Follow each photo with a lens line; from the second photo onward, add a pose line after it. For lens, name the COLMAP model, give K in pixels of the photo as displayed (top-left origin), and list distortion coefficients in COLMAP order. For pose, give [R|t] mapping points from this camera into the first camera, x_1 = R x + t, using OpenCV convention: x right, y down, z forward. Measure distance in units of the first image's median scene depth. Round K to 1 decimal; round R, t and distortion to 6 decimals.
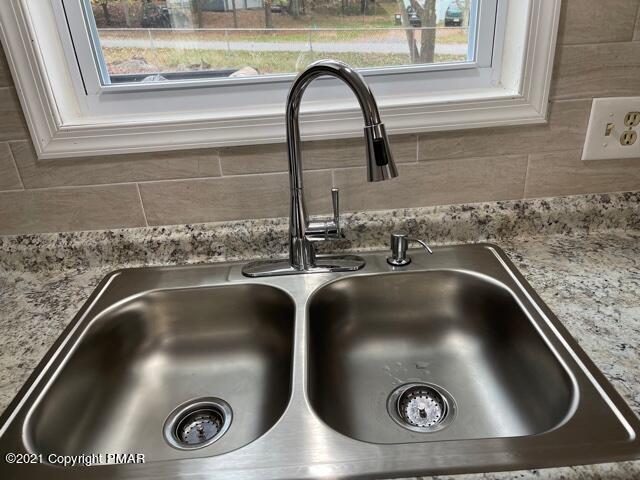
lens RADIAL K [[480.5, 0, 322.2], [0, 480.5, 241.9], [0, 0, 1]] dist [0.014995, 0.001566]
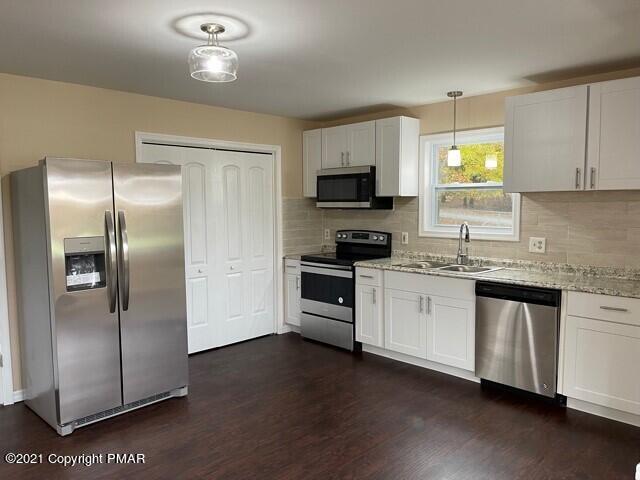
lens RADIAL K [[481.2, 0, 315.1], [0, 481.2, 239.8], [0, 0, 1]] dist [0.061040, -0.081646]
pose [[0.677039, 0.114547, -0.726978, 2.270275], [-0.361222, 0.912362, -0.192651, 1.180958], [0.641199, 0.393033, 0.659082, -2.899763]]
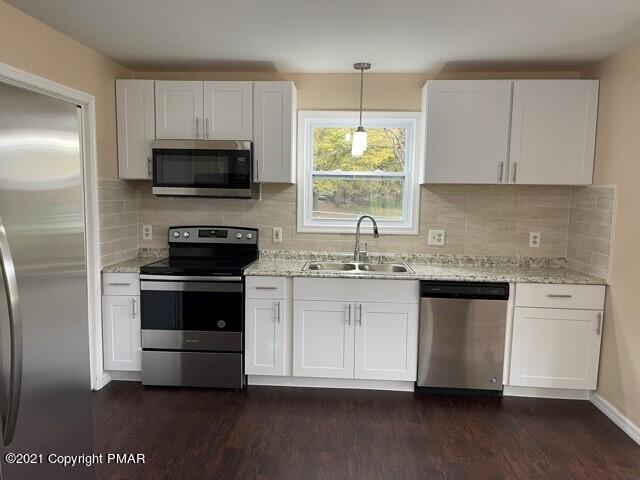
lens RADIAL K [[481.2, 0, 312.9], [0, 481.2, 241.3], [0, 0, 1]] dist [0.061040, -0.081646]
pose [[0.992176, 0.089182, -0.087373, -0.066839], [-0.114296, 0.930421, -0.348214, 1.299645], [0.050240, 0.355476, 0.933334, -2.778561]]
